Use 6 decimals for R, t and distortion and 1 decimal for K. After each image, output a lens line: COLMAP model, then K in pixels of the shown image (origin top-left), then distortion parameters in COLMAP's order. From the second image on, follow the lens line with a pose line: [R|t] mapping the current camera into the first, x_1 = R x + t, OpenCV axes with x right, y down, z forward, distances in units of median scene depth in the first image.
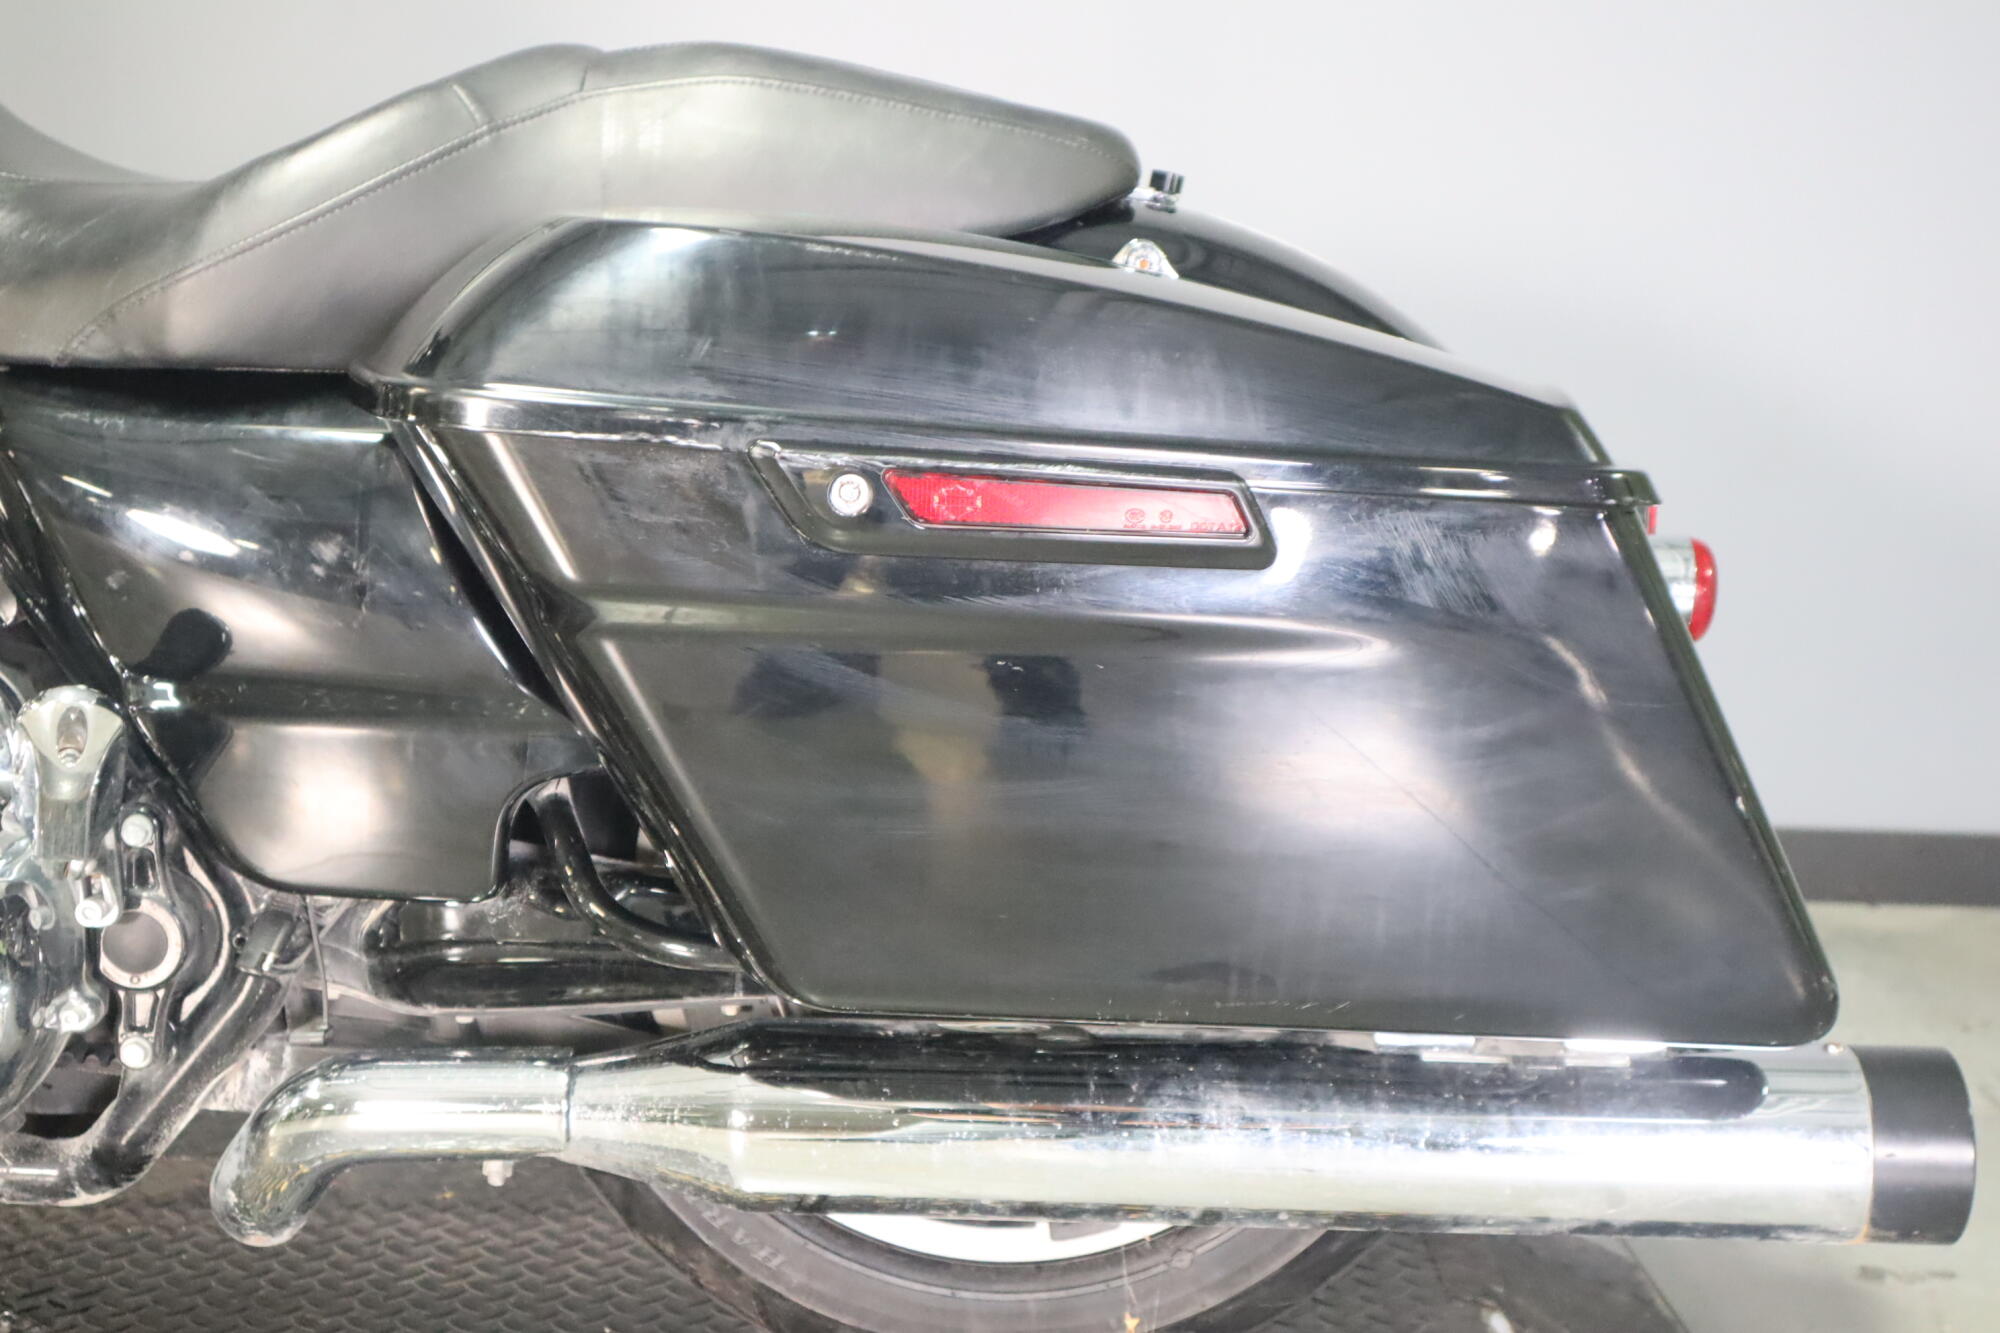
lens RADIAL K [[2733.3, 0, 999.1], [0, 2733.3, 612.8], [0, 0, 1]] dist [0.004115, 0.040771]
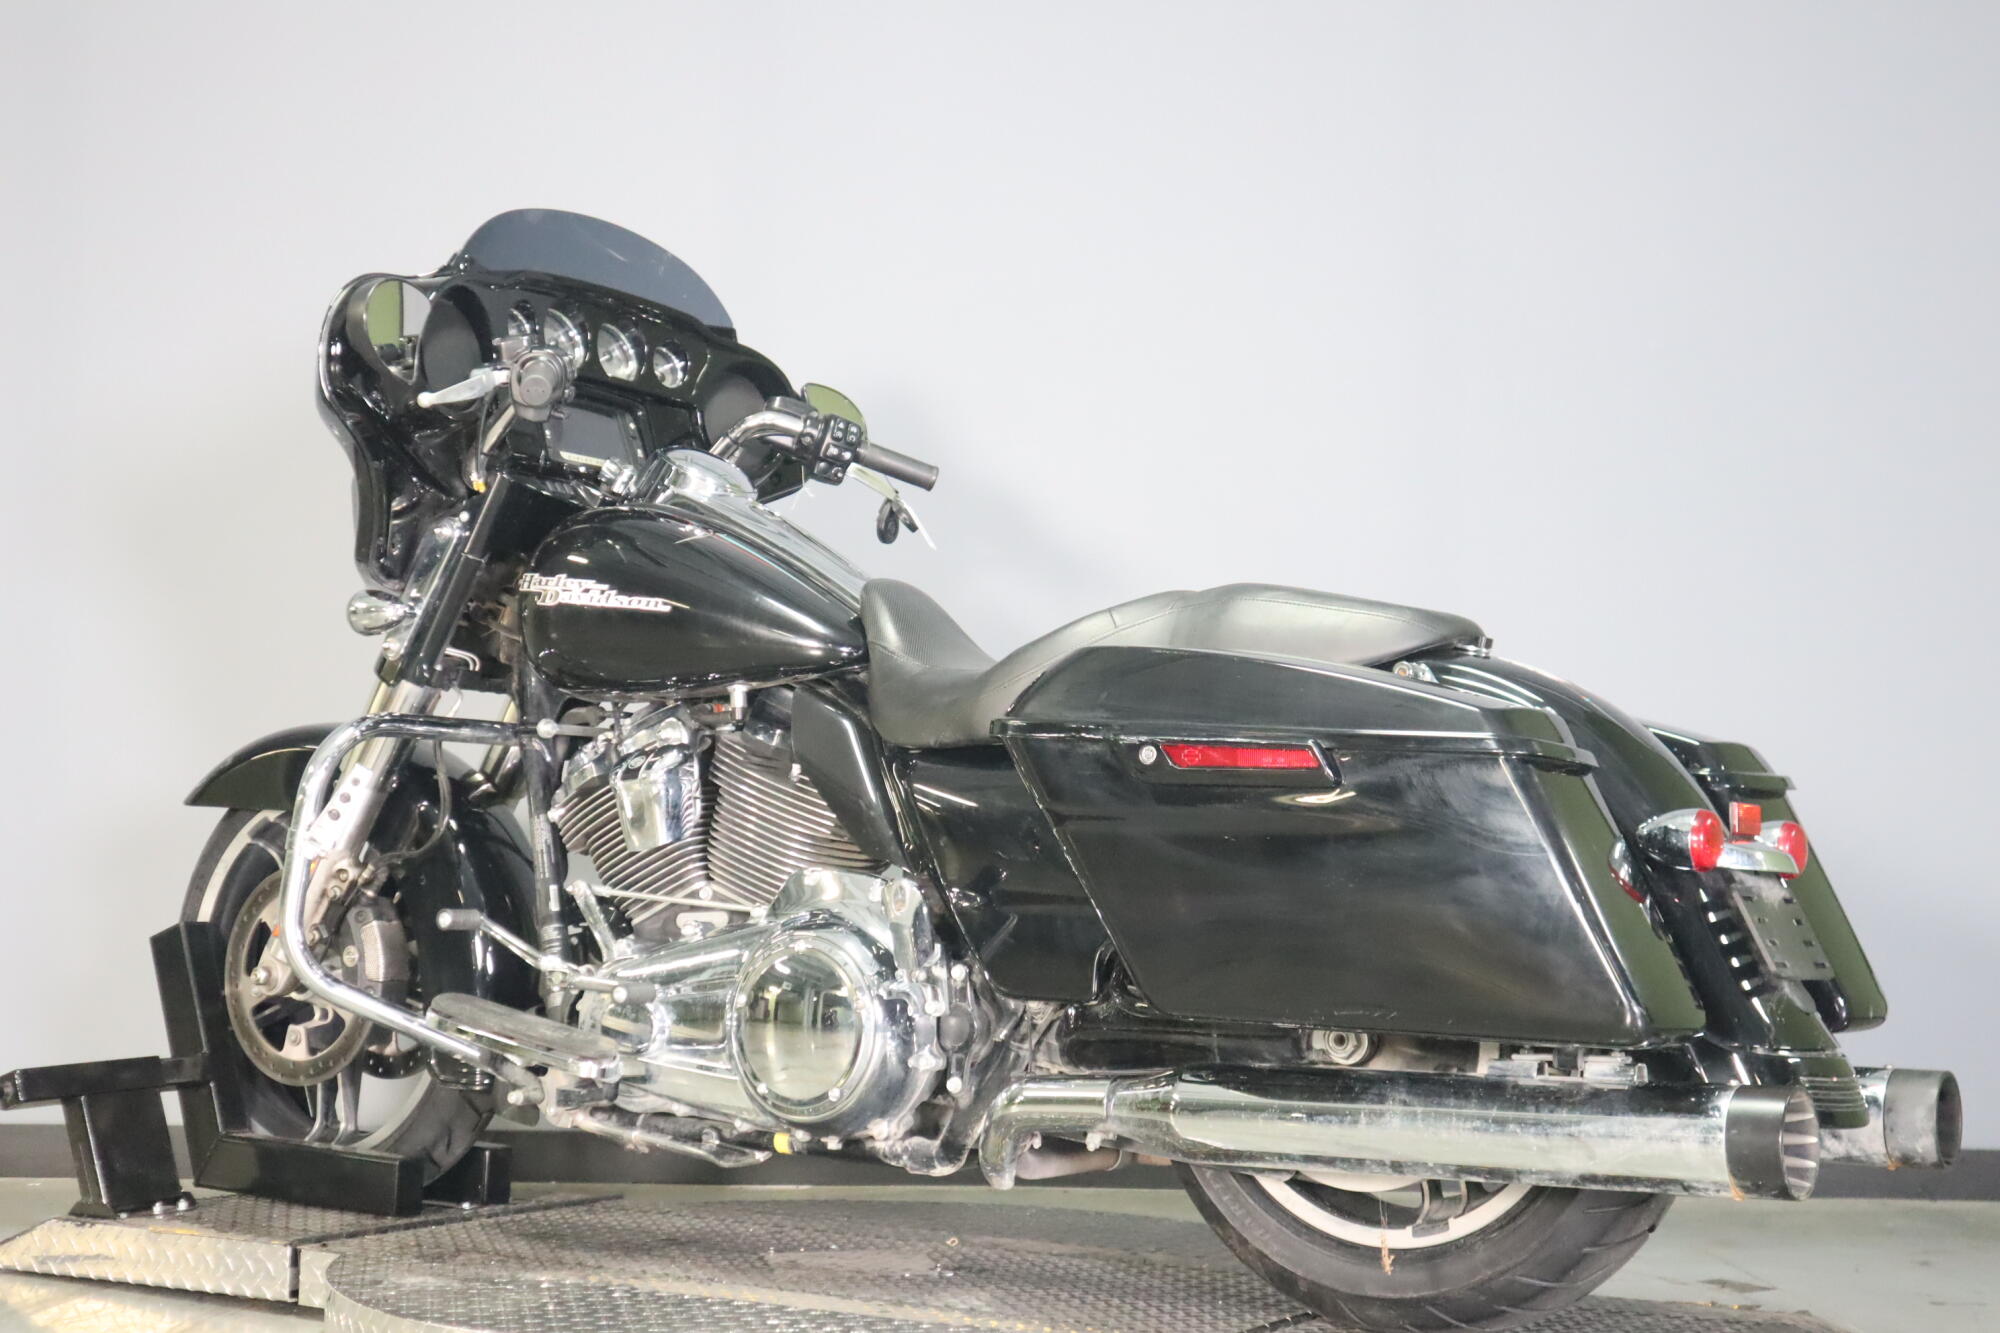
lens RADIAL K [[2629.6, 0, 1000.0], [0, 2629.6, 666.5], [0, 0, 1]] dist [0.007978, 0.025114]
pose [[0.834557, -0.059681, -0.547680, 0.972302], [-0.077751, 0.971406, -0.224333, 0.358069], [0.545408, 0.229801, 0.806053, -0.759599]]
